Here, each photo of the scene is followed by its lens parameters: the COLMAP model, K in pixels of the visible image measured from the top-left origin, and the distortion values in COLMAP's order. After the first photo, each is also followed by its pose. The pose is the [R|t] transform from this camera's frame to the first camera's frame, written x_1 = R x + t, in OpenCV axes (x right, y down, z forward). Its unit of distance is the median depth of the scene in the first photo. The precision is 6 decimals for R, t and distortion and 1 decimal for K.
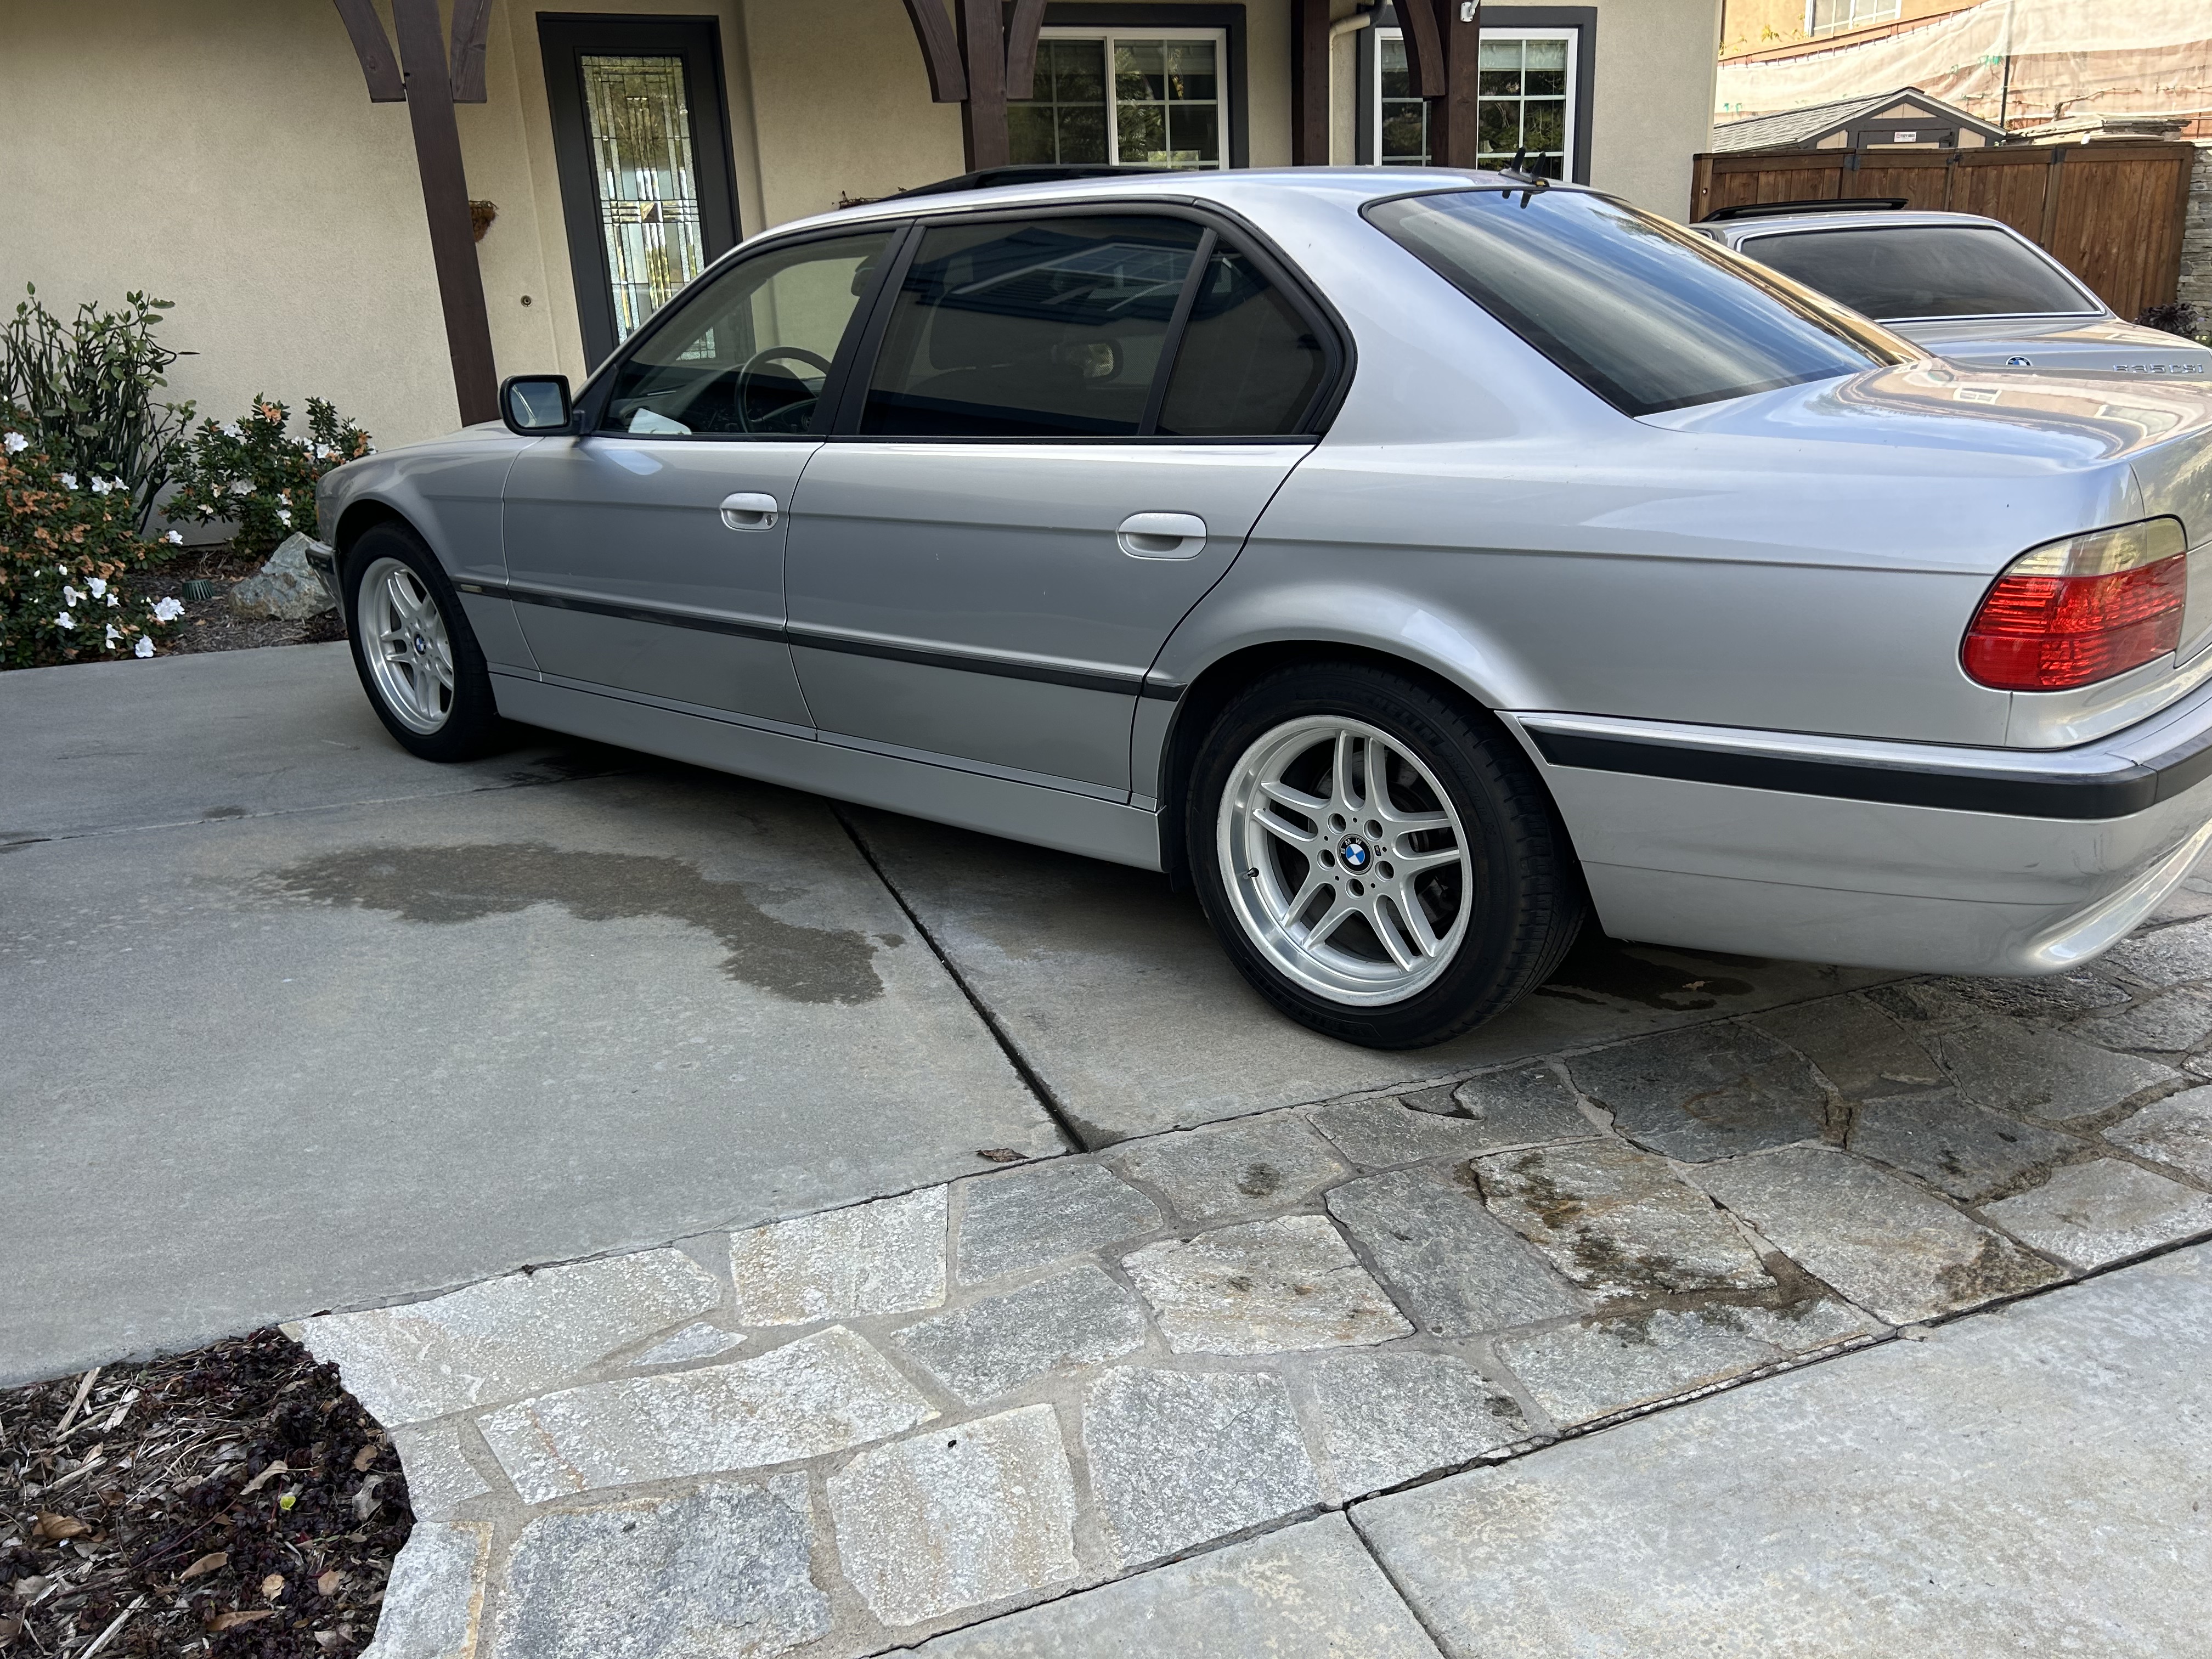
lens RADIAL K [[1644.9, 0, 1111.4], [0, 1644.9, 825.3], [0, 0, 1]] dist [0.060347, -0.061449]
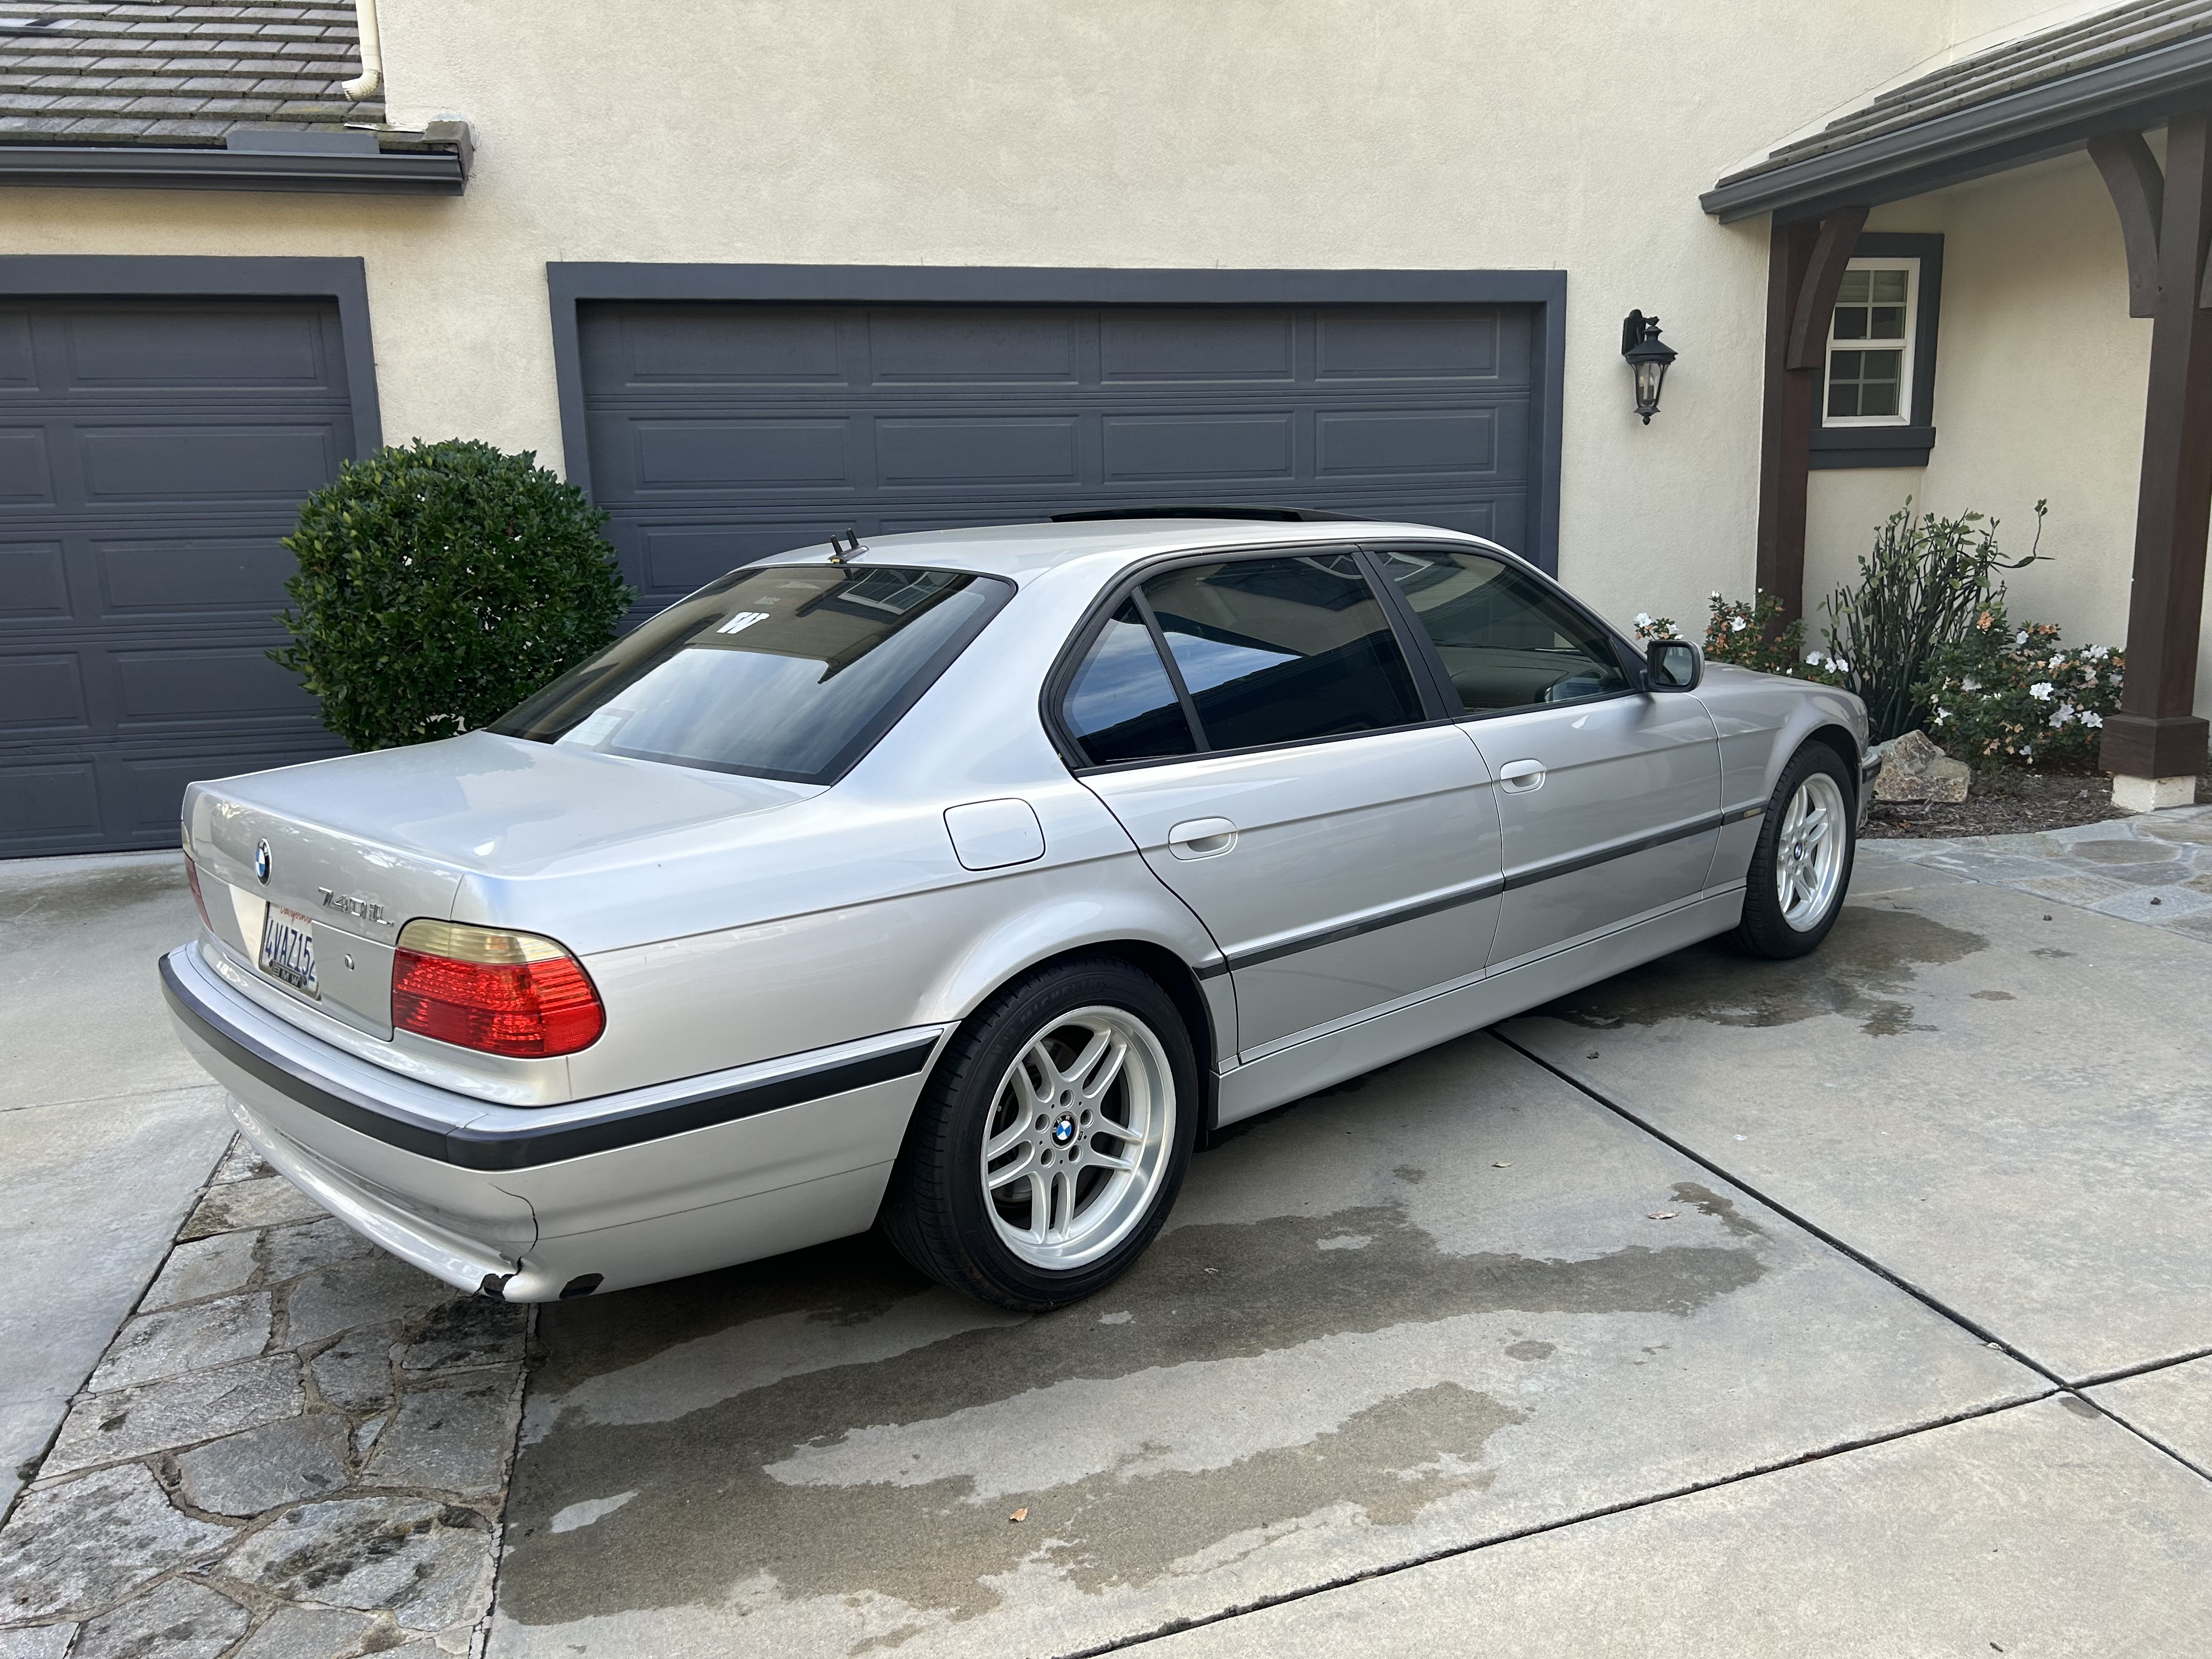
lens RADIAL K [[1644.9, 0, 1111.4], [0, 1644.9, 825.3], [0, 0, 1]] dist [0.060347, -0.061449]
pose [[-0.096954, 0.229446, -0.968480, 1.916526], [-0.273028, 0.929605, 0.247568, -0.756143], [0.957108, 0.288425, -0.027484, 1.730519]]
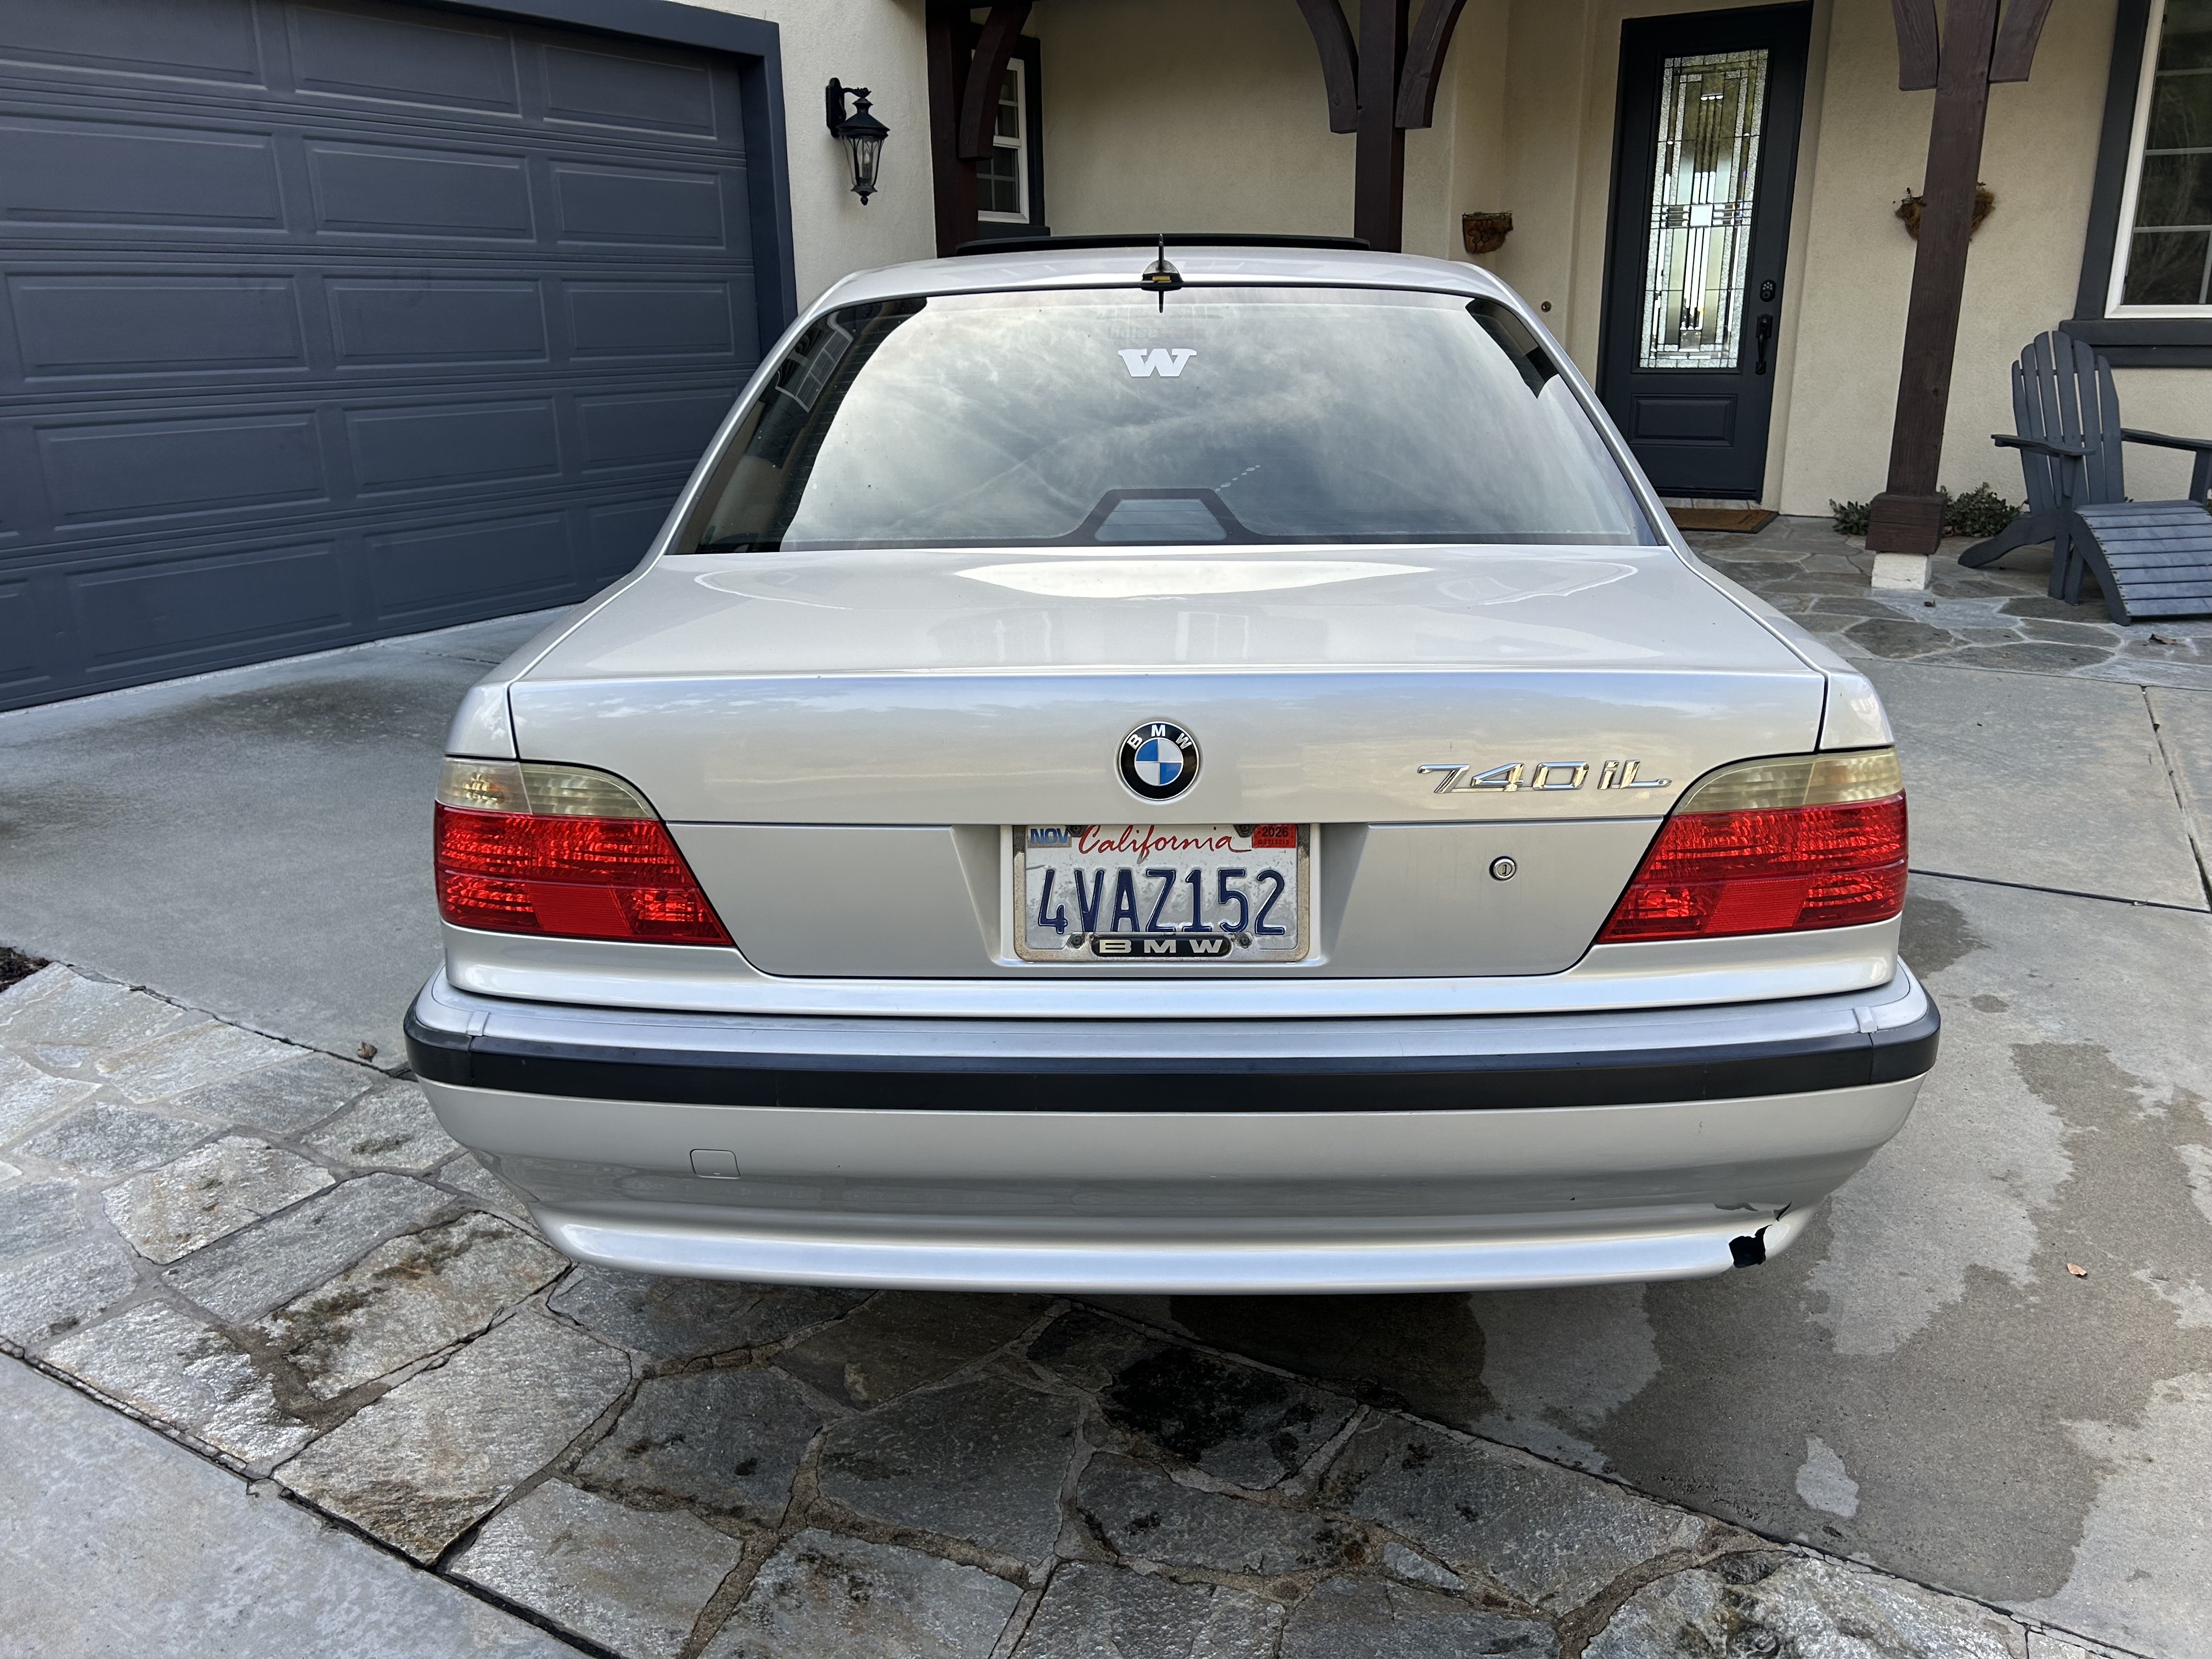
lens RADIAL K [[1659.6, 0, 1117.5], [0, 1659.6, 835.9], [0, 0, 1]] dist [0.000357, 0.035915]
pose [[0.629505, 0.270039, -0.728562, 1.284122], [-0.251602, 0.957988, 0.137681, -0.304609], [0.735133, 0.096637, 0.671000, 0.595338]]
